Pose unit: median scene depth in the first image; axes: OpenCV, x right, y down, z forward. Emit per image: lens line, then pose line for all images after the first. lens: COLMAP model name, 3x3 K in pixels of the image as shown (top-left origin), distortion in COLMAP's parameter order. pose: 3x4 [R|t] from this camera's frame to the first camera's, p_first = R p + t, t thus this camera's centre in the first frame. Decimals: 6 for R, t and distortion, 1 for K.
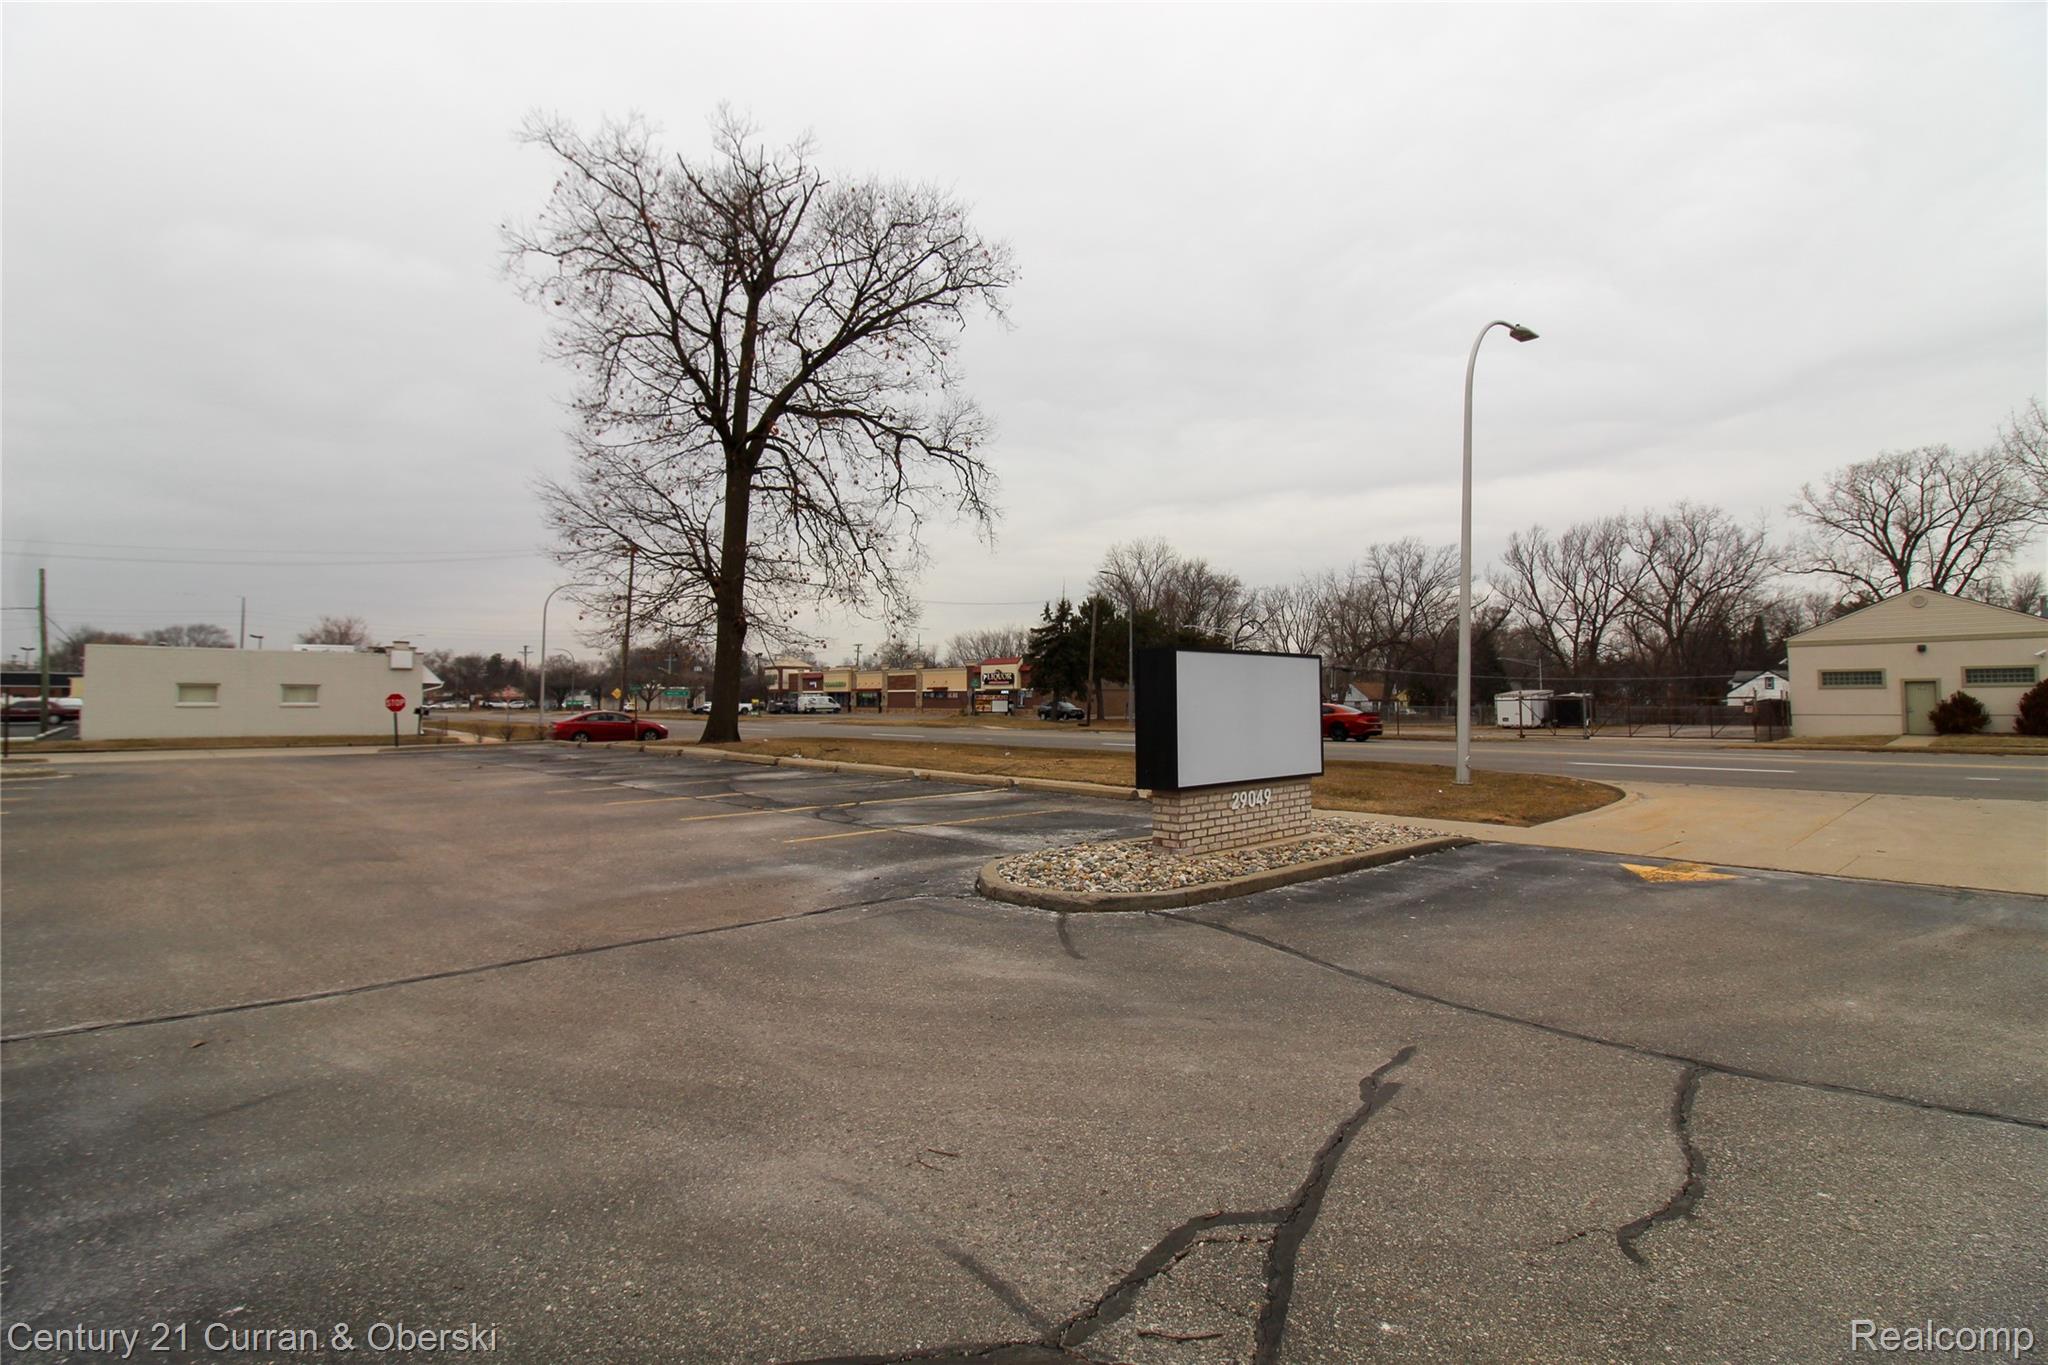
lens RADIAL K [[972.1, 0, 1066.2], [0, 972.1, 643.4], [0, 0, 1]] dist [-0.009255, -0.004967]
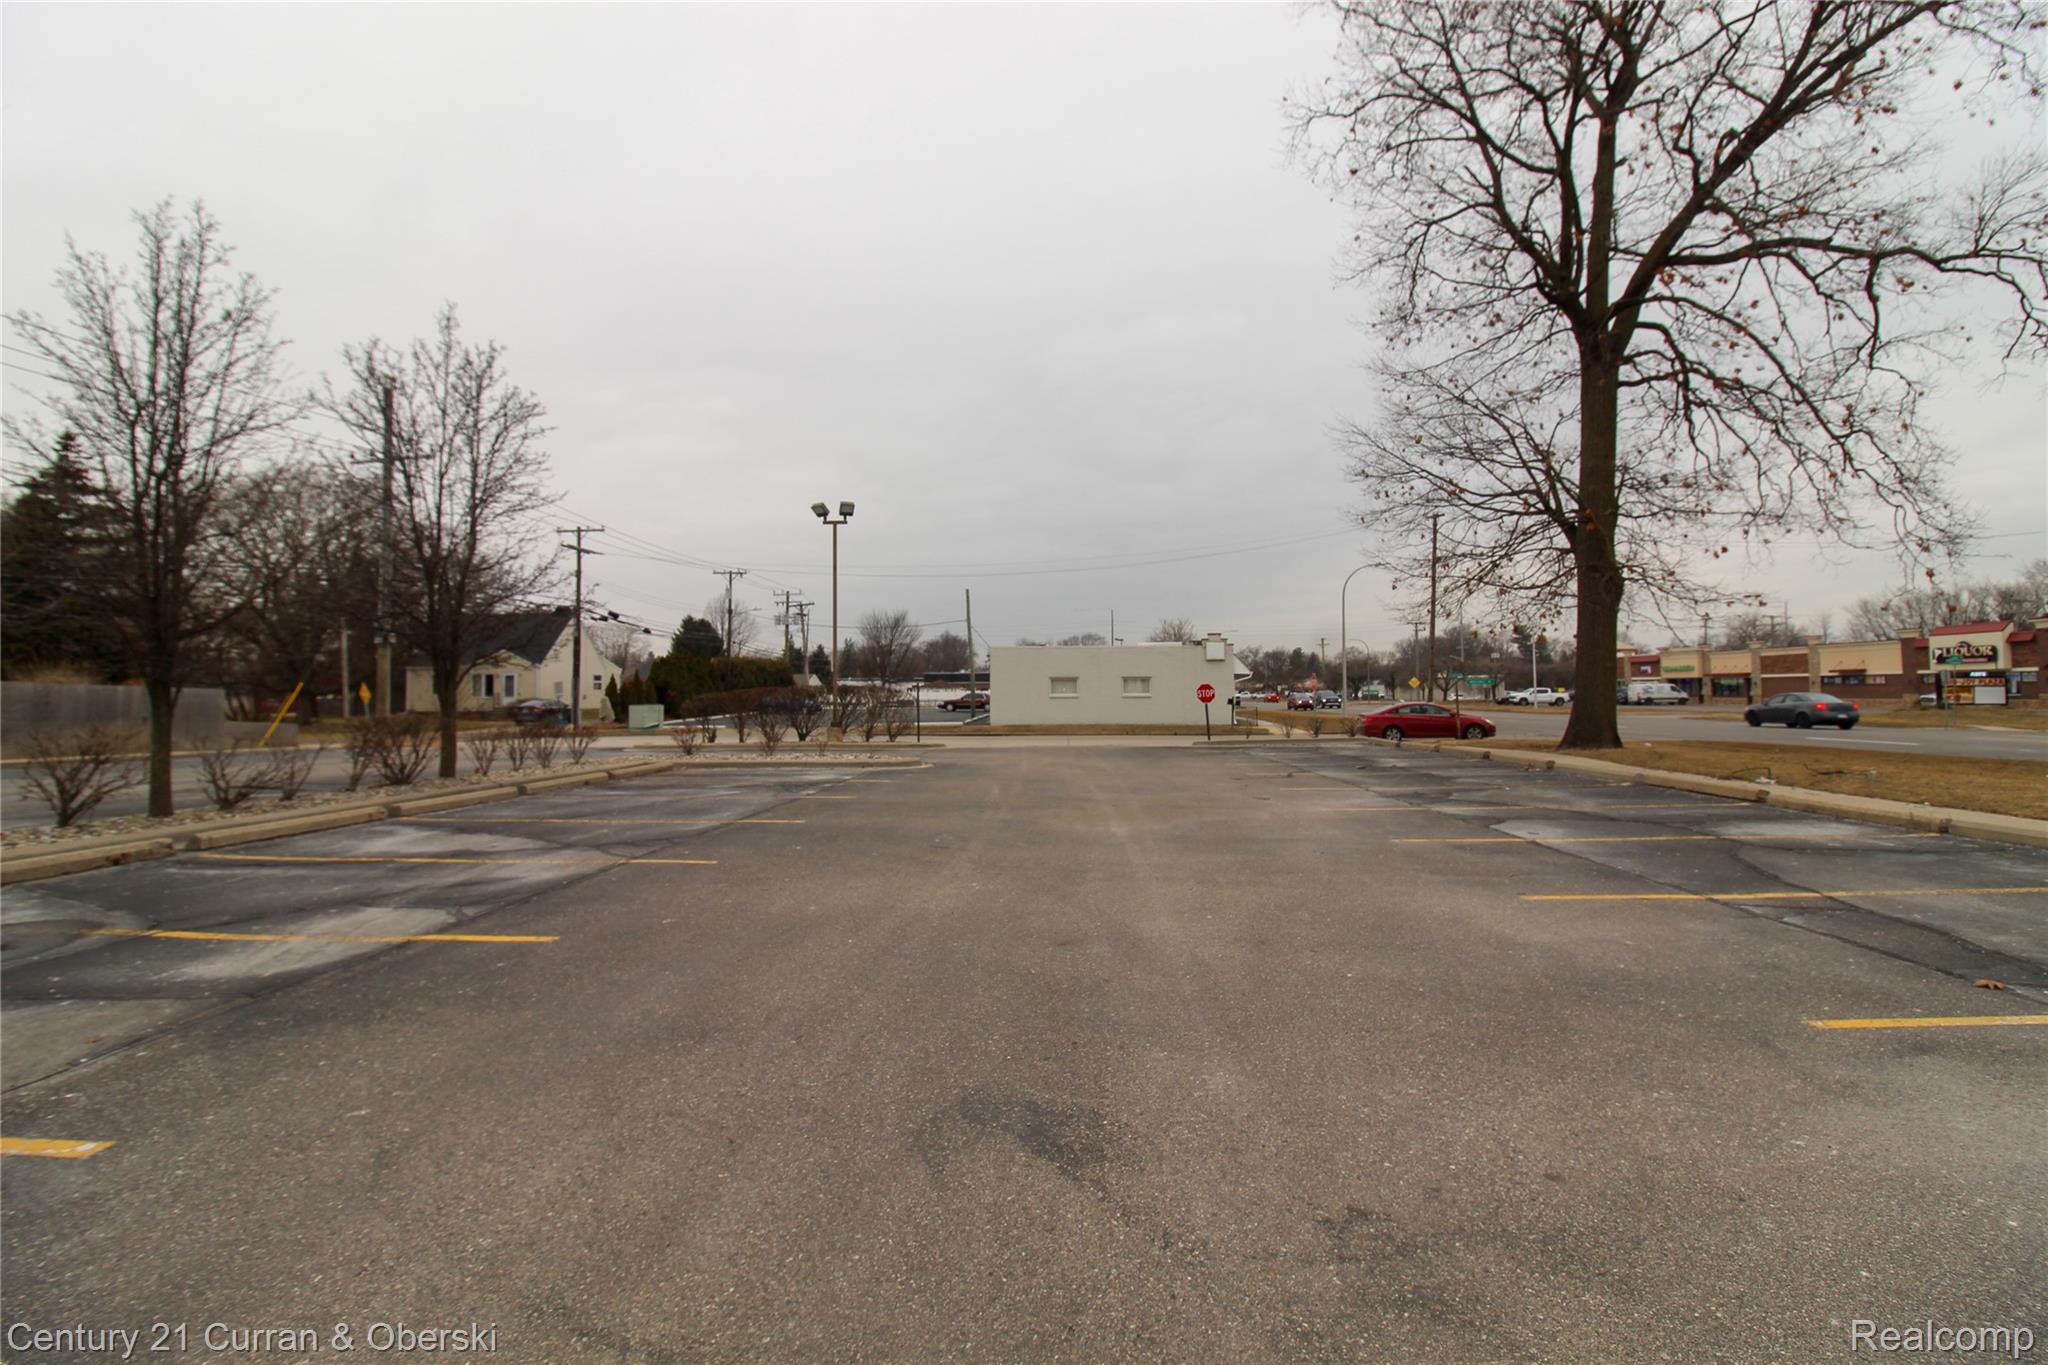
lens RADIAL K [[972.1, 0, 1013.7], [0, 972.1, 675.9], [0, 0, 1]] dist [-0.009255, -0.004967]
pose [[0.684594, -0.015221, -0.728766, -0.110583], [0.047439, 0.998593, 0.023707, 0.011067], [0.727380, -0.050801, 0.684352, 0.181967]]
